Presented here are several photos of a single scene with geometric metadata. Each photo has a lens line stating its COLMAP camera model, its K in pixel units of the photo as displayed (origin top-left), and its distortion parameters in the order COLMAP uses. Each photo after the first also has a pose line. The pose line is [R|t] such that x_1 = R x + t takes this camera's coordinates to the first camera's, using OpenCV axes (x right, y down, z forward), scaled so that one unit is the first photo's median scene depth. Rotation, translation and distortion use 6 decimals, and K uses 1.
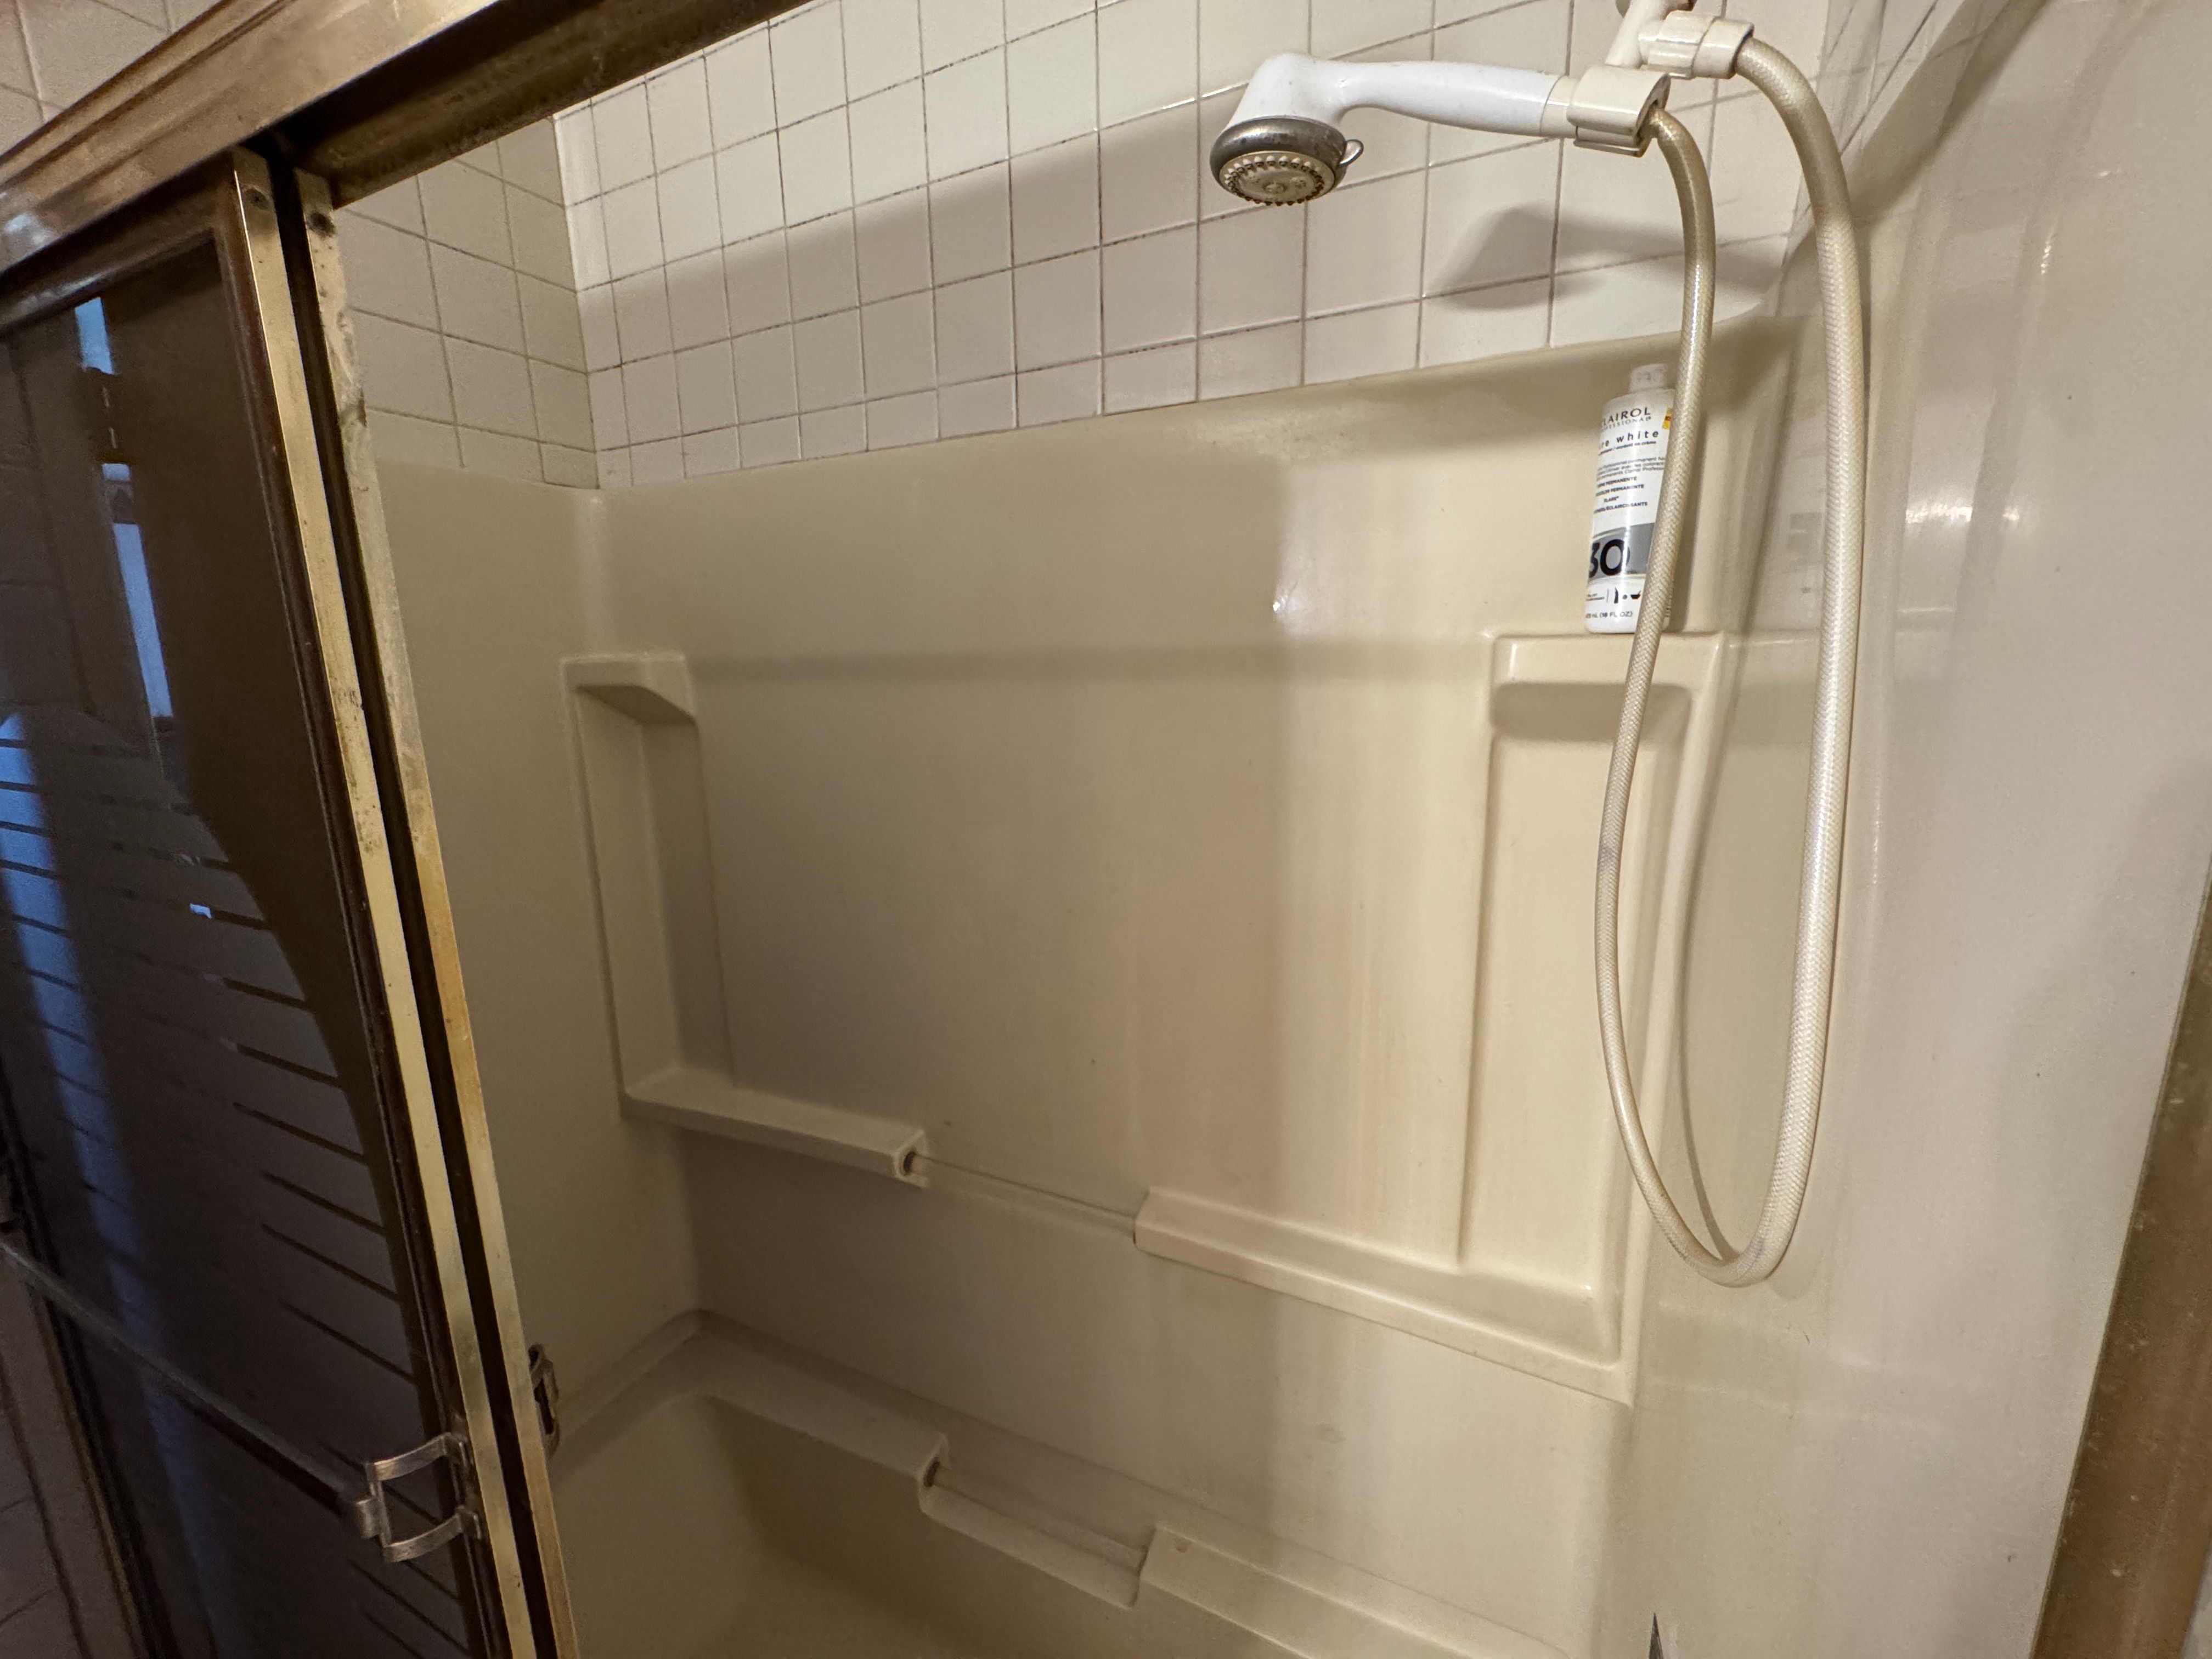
lens RADIAL K [[884.2, 0, 1103.1], [0, 884.2, 843.9], [0, 0, 1]] dist [0.002788, -0.000601]
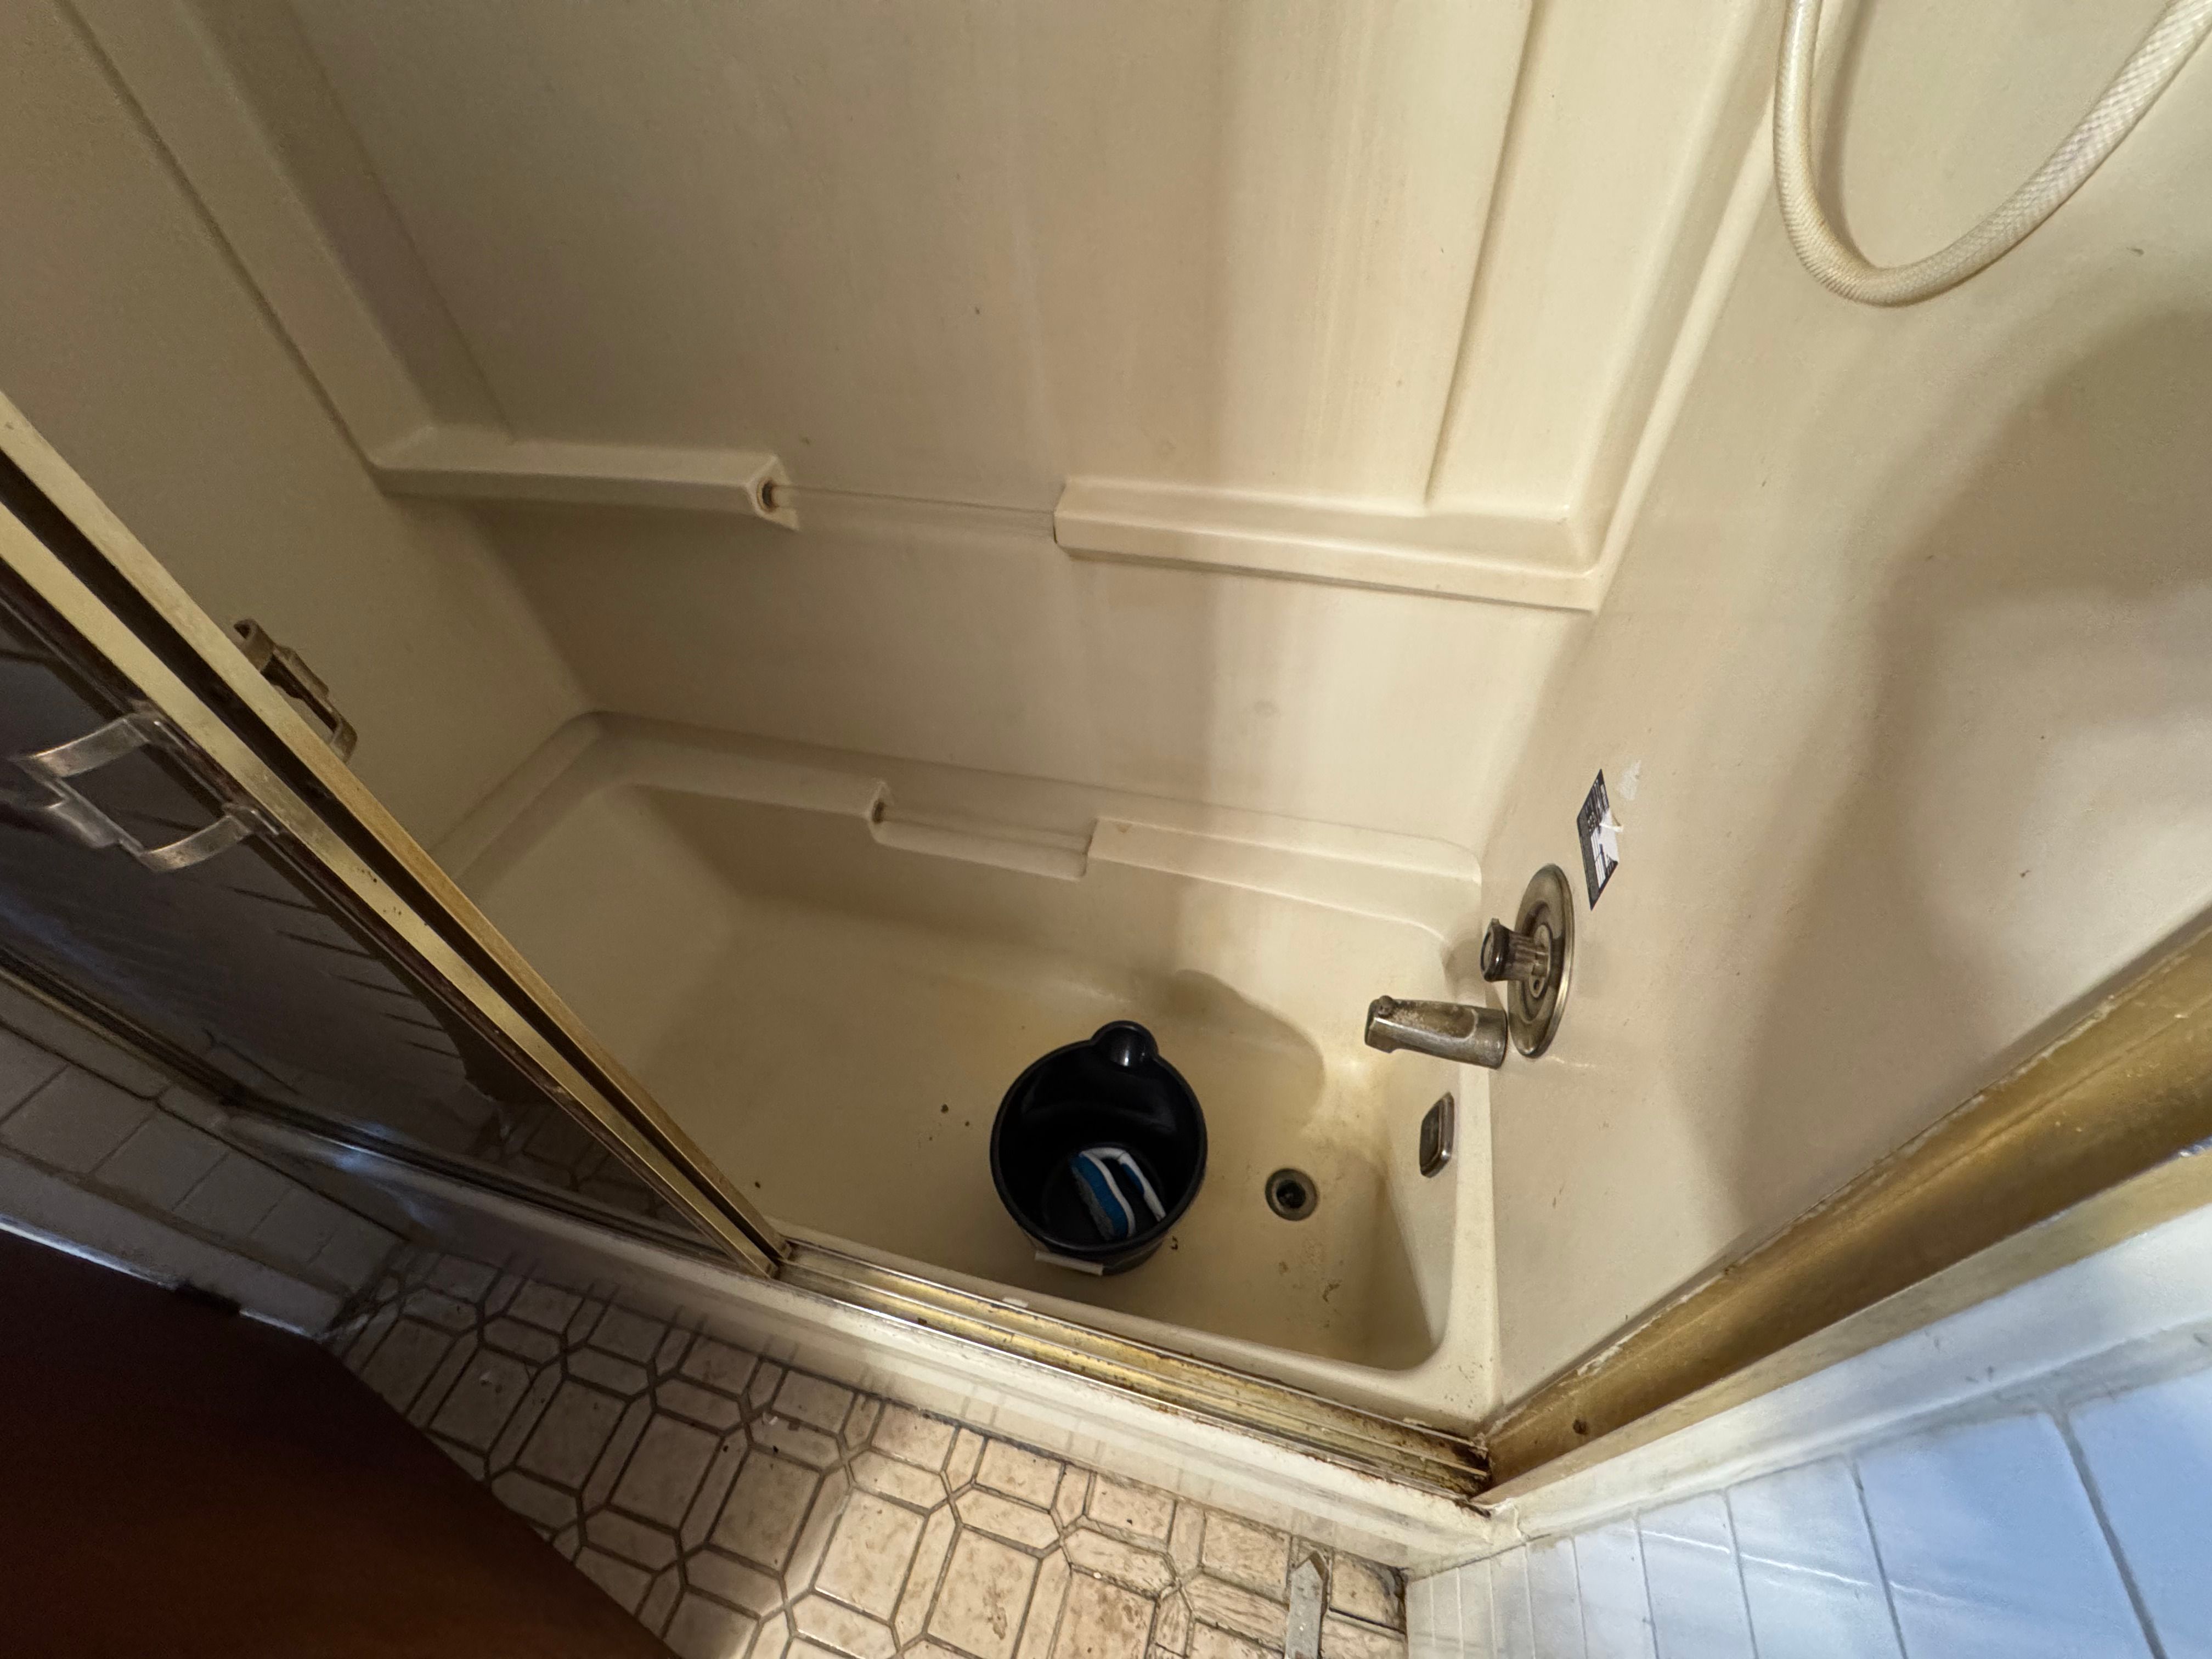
lens RADIAL K [[884.2, 0, 1103.4], [0, 884.2, 829.6], [0, 0, 1]] dist [0.002788, -0.000601]
pose [[0.986069, -0.141156, 0.087997, -0.031067], [0.065221, 0.814762, 0.576115, 0.167231], [-0.153018, -0.562350, 0.812618, 0.118878]]
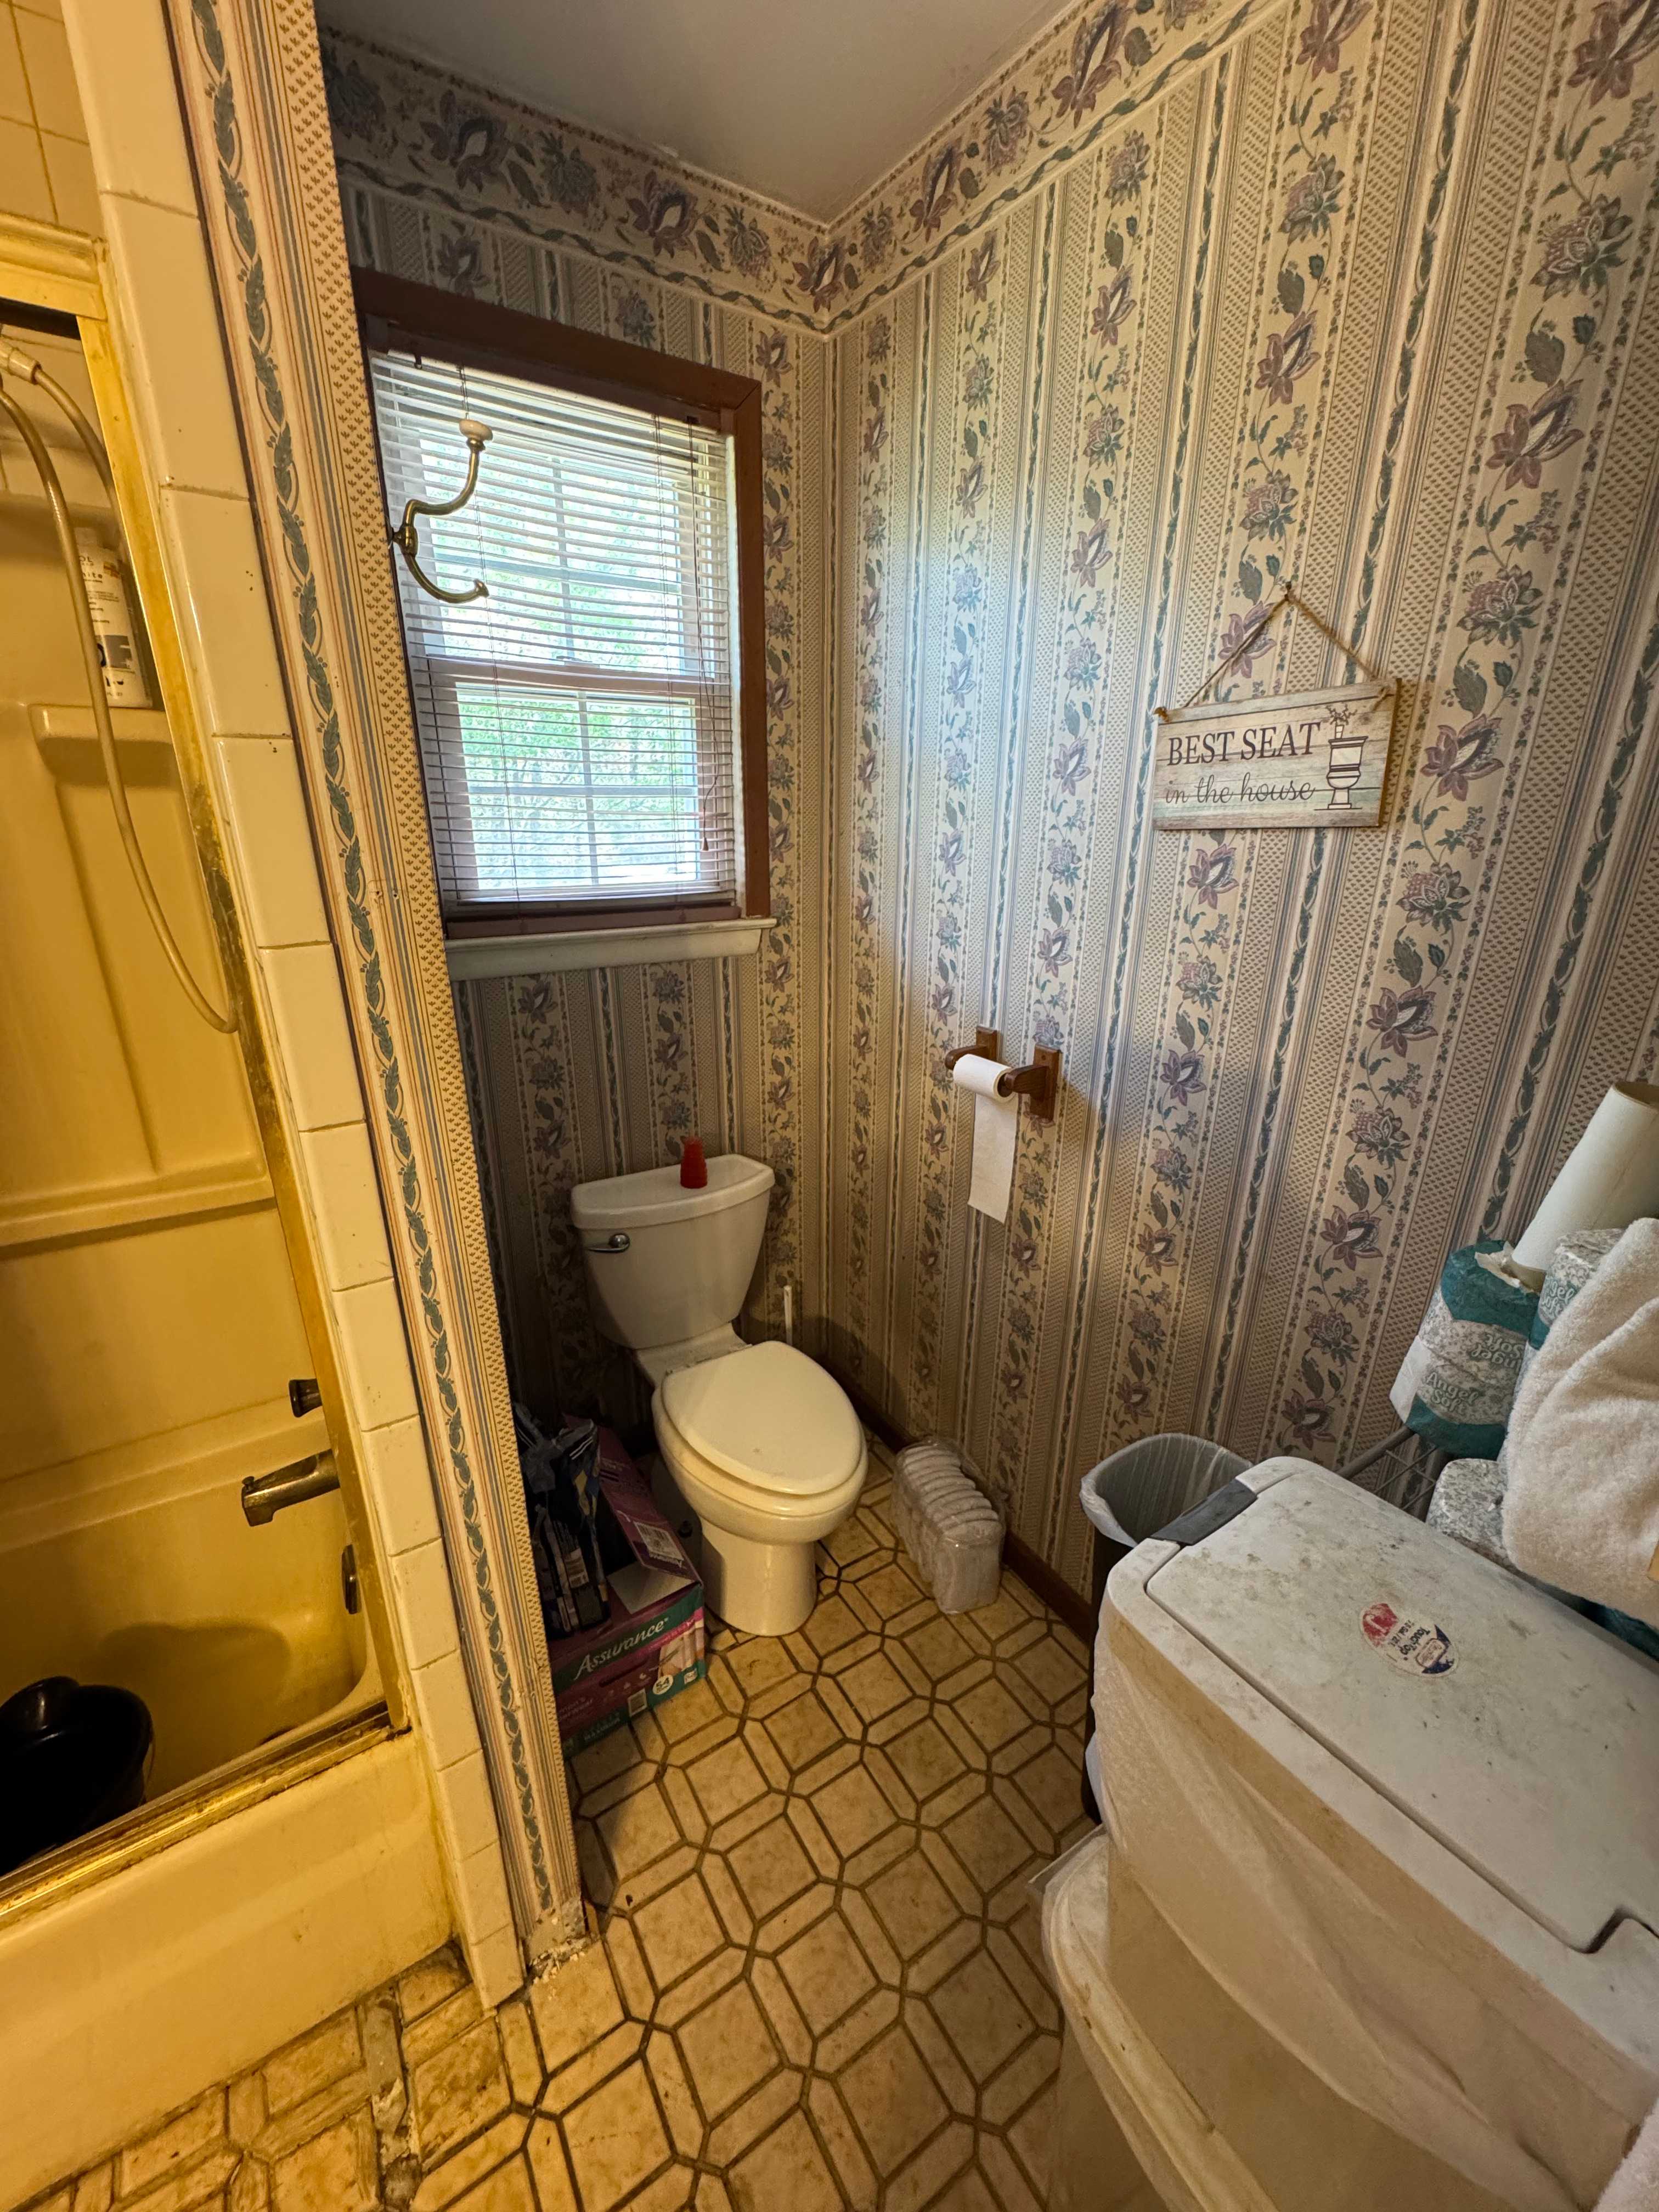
lens RADIAL K [[884.2, 0, 820.7], [0, 884.2, 1109.7], [0, 0, 1]] dist [0.002788, -0.000601]
pose [[0.526665, -0.254391, 0.811116, -0.132812], [0.150800, 0.966998, 0.205365, 0.194586], [-0.836591, 0.014158, 0.547646, -0.546241]]
